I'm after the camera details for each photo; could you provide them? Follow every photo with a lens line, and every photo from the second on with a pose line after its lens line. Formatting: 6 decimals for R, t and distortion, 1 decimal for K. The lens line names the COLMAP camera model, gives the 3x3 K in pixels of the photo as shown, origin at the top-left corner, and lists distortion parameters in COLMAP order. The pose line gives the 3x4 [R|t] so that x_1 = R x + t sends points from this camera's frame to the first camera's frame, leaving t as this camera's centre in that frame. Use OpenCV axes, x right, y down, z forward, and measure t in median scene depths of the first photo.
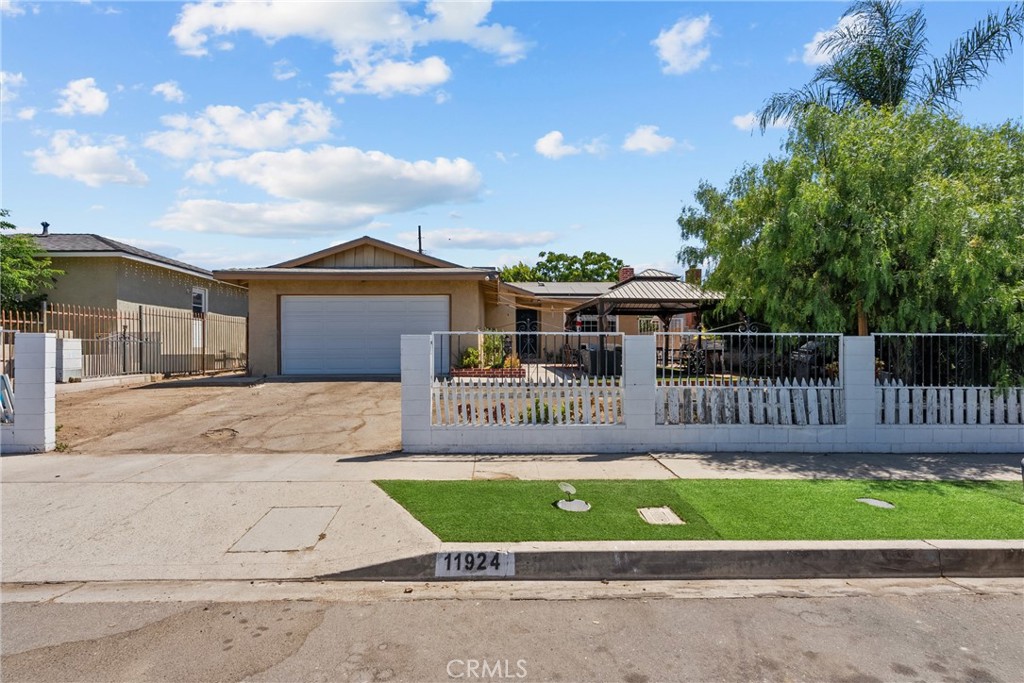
lens RADIAL K [[466.1, 0, 510.3], [0, 466.1, 345.8], [0, 0, 1]] dist [0.000819, 0.000363]
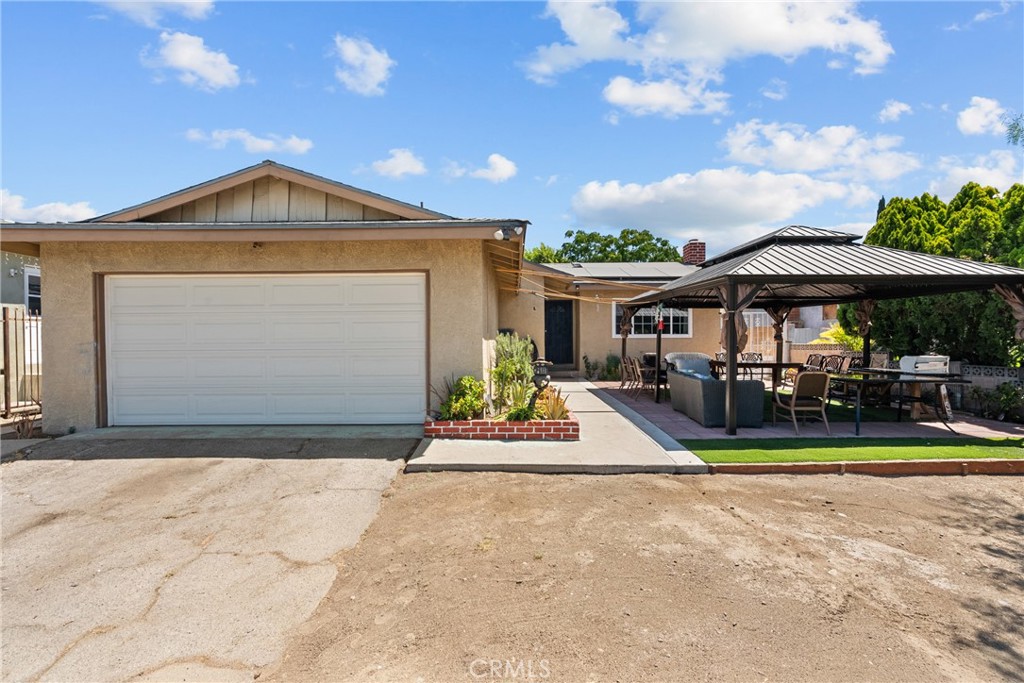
lens RADIAL K [[469.5, 0, 509.9], [0, 469.5, 343.7], [0, 0, 1]] dist [0.000342, 0.000683]
pose [[0.999397, -0.002451, -0.034624, -0.021525], [0.002816, 0.999941, 0.010479, -0.035155], [0.034596, -0.010570, 0.999345, 0.491925]]
